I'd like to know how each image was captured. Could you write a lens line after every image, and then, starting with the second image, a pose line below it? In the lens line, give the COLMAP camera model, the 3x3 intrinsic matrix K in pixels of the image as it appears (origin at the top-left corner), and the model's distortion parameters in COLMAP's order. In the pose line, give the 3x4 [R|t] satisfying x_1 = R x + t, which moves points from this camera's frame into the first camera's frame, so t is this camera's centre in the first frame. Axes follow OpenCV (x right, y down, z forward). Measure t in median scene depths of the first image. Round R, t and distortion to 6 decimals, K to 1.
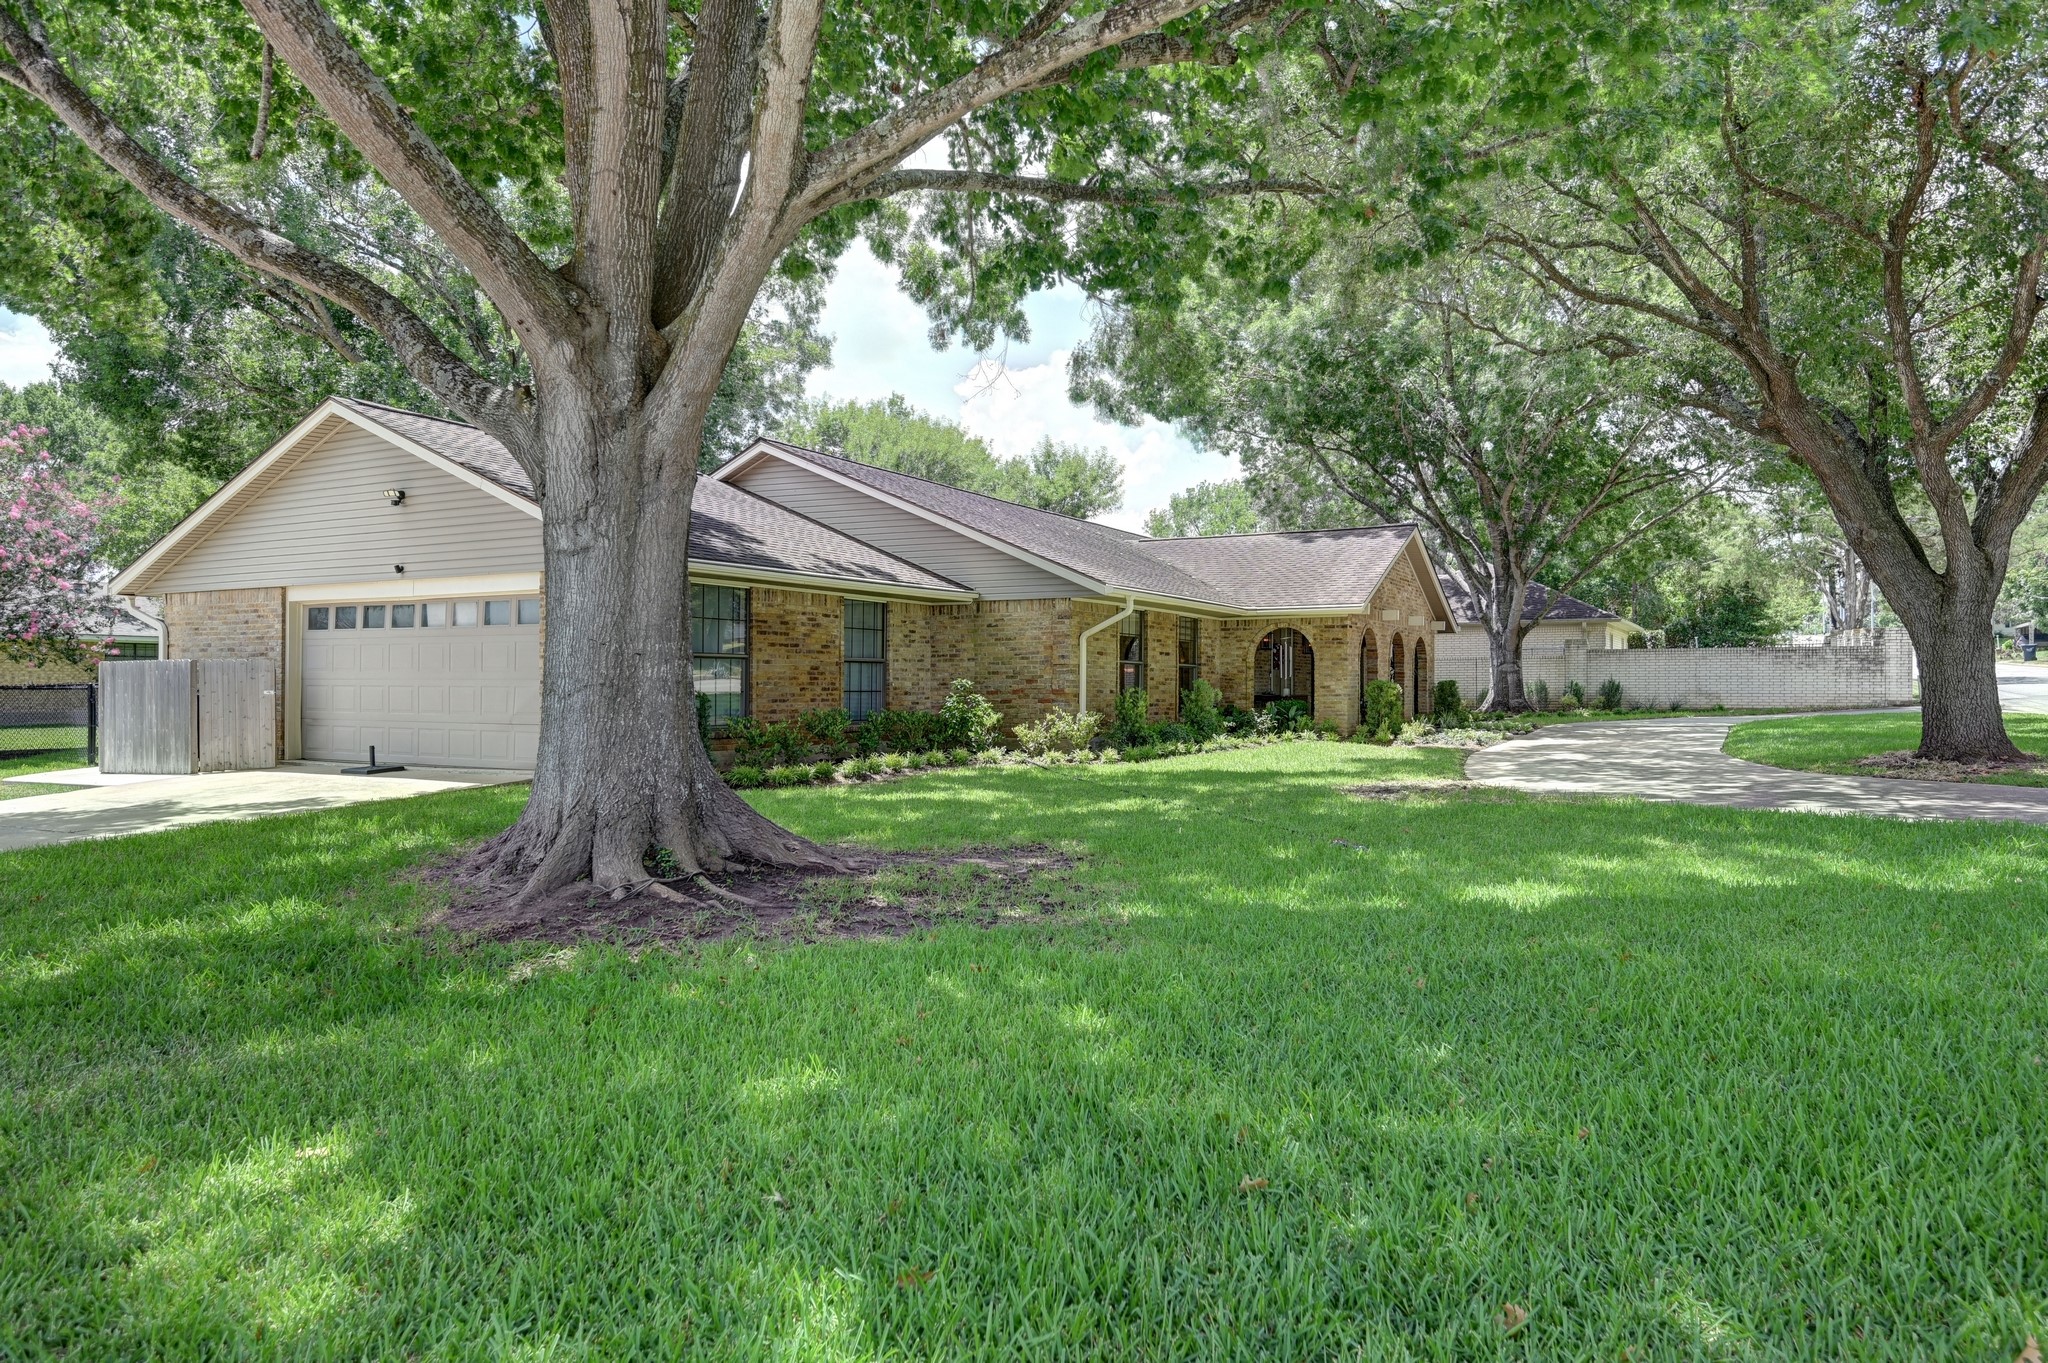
lens RADIAL K [[1260.6, 0, 1022.1], [0, 1260.6, 684.1], [0, 0, 1]] dist [0.016389, -0.001288]
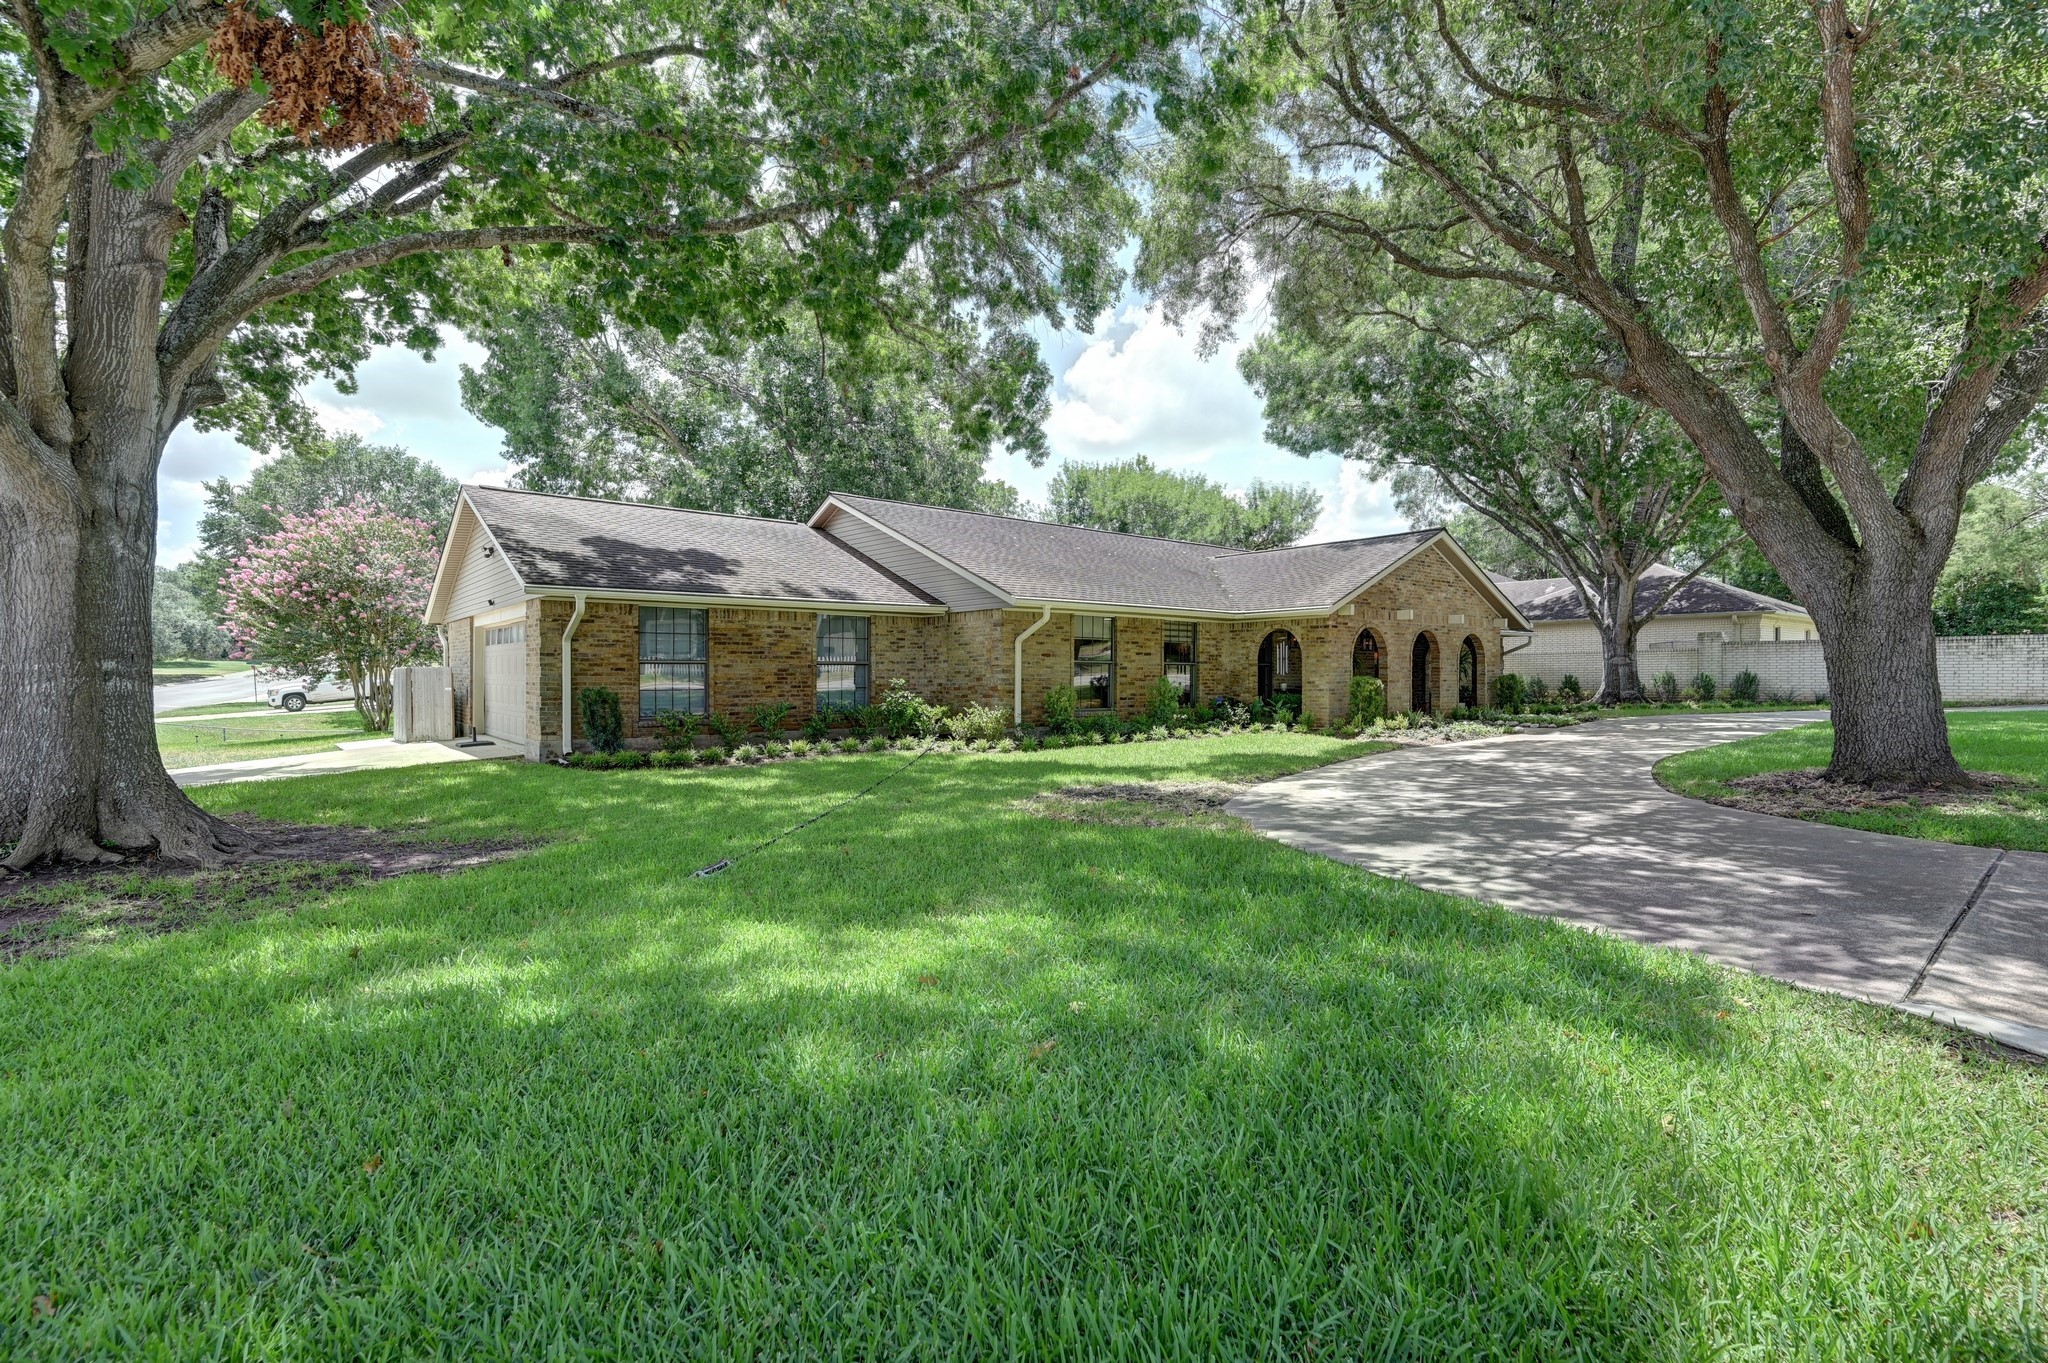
lens RADIAL K [[892.1, 0, 1024.8], [0, 892.1, 676.5], [0, 0, 1]] dist [0.001498, 0.000135]
pose [[0.929102, -0.001297, -0.369821, 0.297197], [0.003197, 0.999985, 0.004525, -0.007204], [0.369810, -0.005387, 0.929092, 0.194591]]
